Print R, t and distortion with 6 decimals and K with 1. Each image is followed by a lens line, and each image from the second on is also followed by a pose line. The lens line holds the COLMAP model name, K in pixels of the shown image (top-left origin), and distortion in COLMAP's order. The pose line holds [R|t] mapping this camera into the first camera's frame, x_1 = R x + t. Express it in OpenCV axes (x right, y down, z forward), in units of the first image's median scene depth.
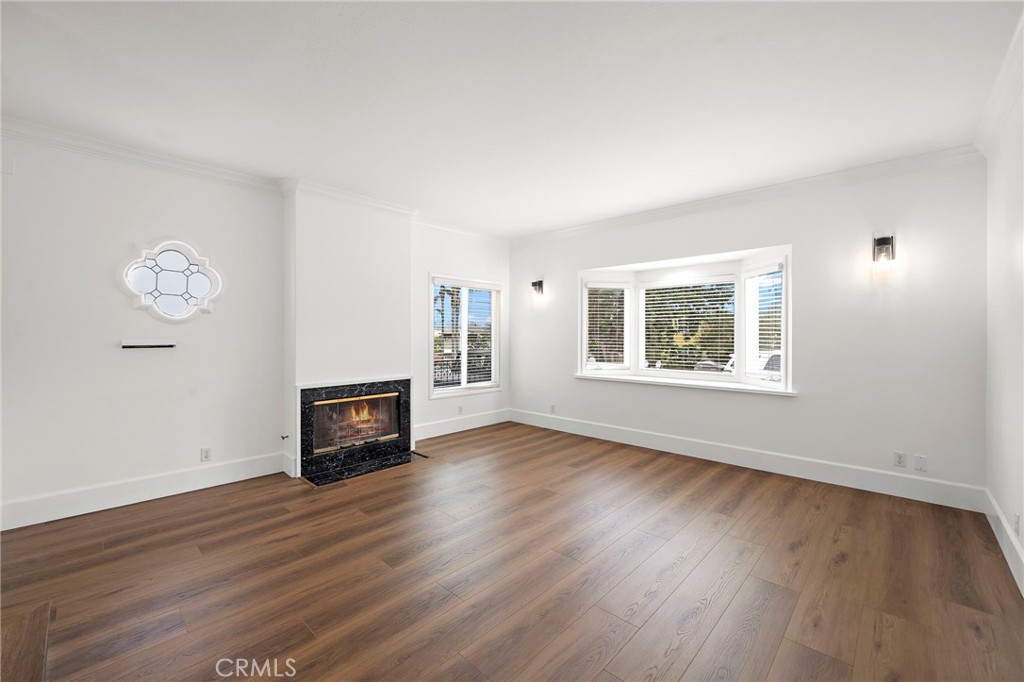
lens RADIAL K [[400.5, 0, 512.0], [0, 400.5, 341.0], [0, 0, 1]] dist [-0.000454, -0.000117]
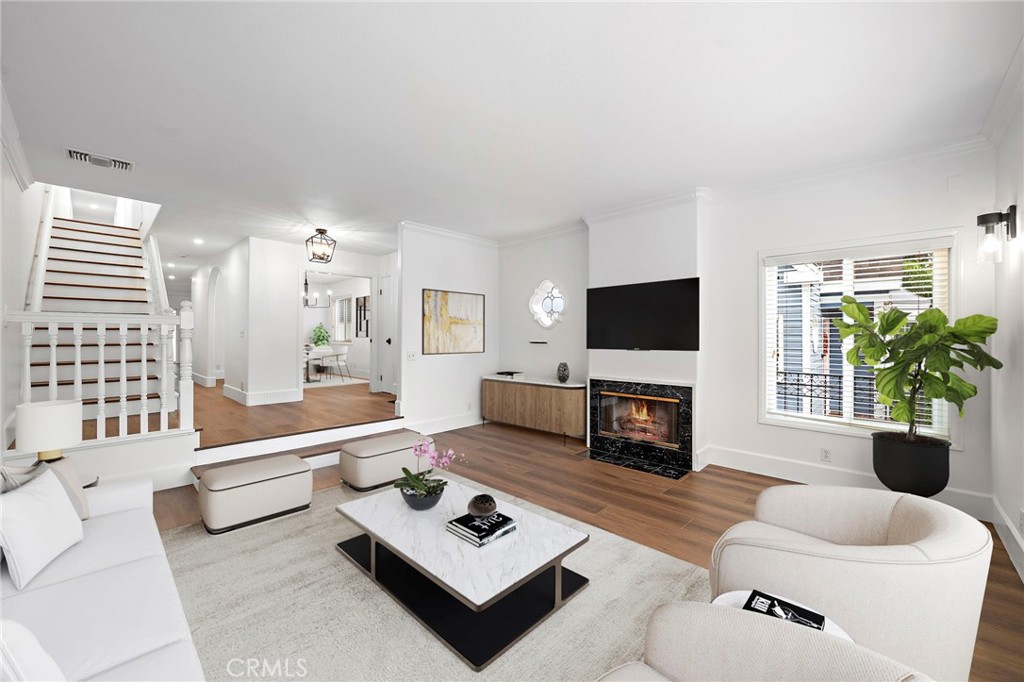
lens RADIAL K [[399.7, 0, 512.0], [0, 399.7, 341.0], [0, 0, 1]] dist [-0.000927, 0.000030]
pose [[0.009839, 0.014867, -0.999841, 0.676217], [-0.010030, 0.999841, 0.014768, -0.015228], [0.999901, 0.009884, 0.009987, 0.674551]]
